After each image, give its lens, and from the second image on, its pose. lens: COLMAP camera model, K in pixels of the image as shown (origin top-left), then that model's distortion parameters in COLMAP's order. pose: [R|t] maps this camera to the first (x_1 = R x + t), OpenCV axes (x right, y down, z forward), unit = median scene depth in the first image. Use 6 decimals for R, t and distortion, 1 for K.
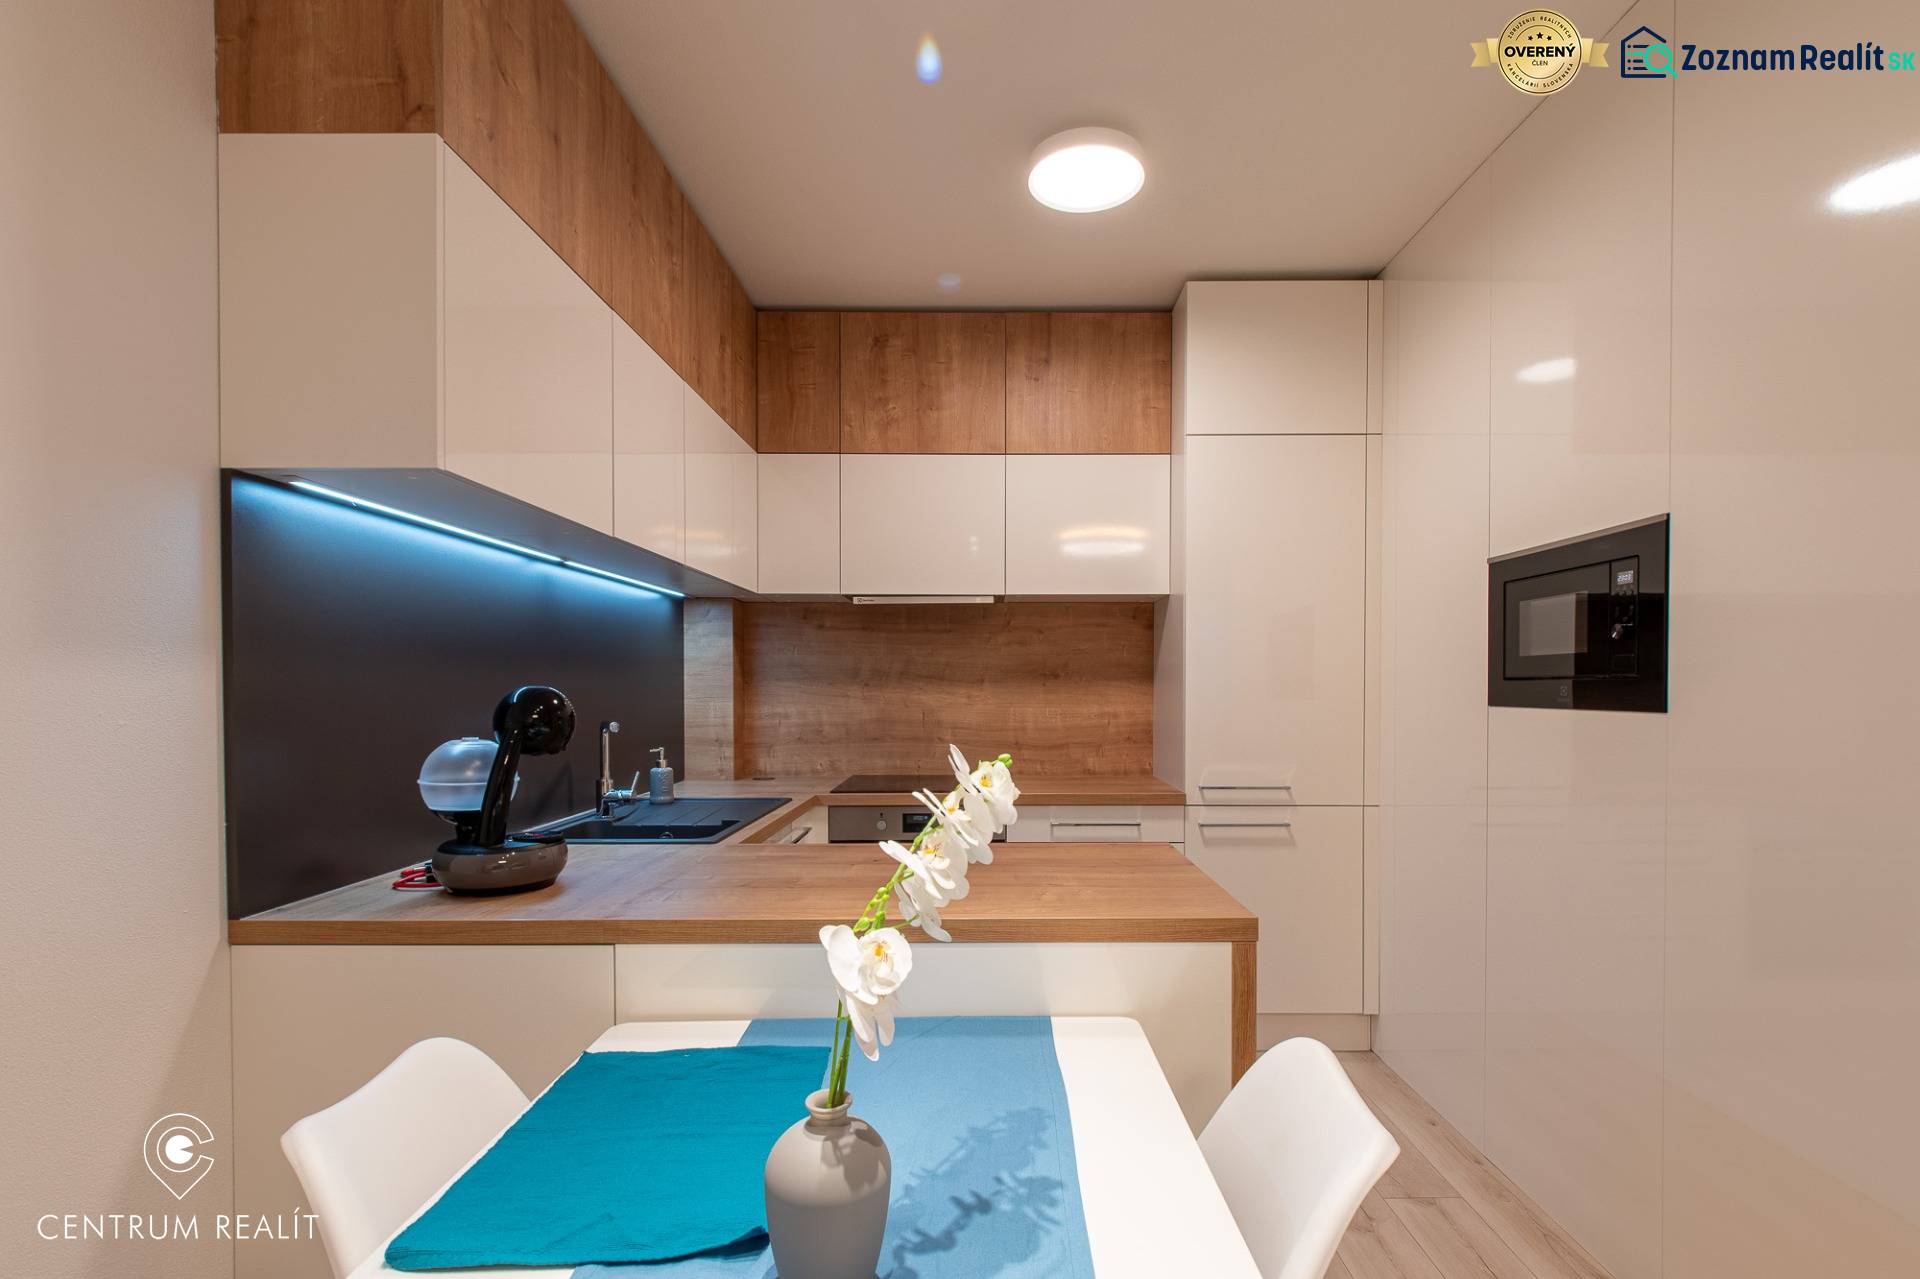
lens RADIAL K [[803.5, 0, 965.7], [0, 803.5, 691.4], [0, 0, 1]] dist [-0.000963, -0.000088]
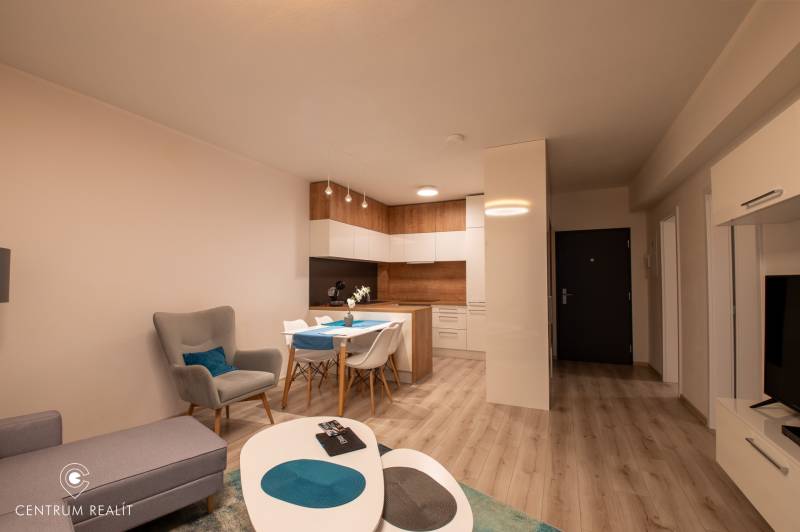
lens RADIAL K [[328.2, 0, 404.8], [0, 328.2, 270.8], [0, 0, 1]] dist [-0.000489, 0.000103]
pose [[0.902165, -0.014212, -0.431156, 0.724395], [-0.000693, 0.999408, -0.034391, 0.002622], [0.431390, 0.031325, 0.901622, -0.830544]]
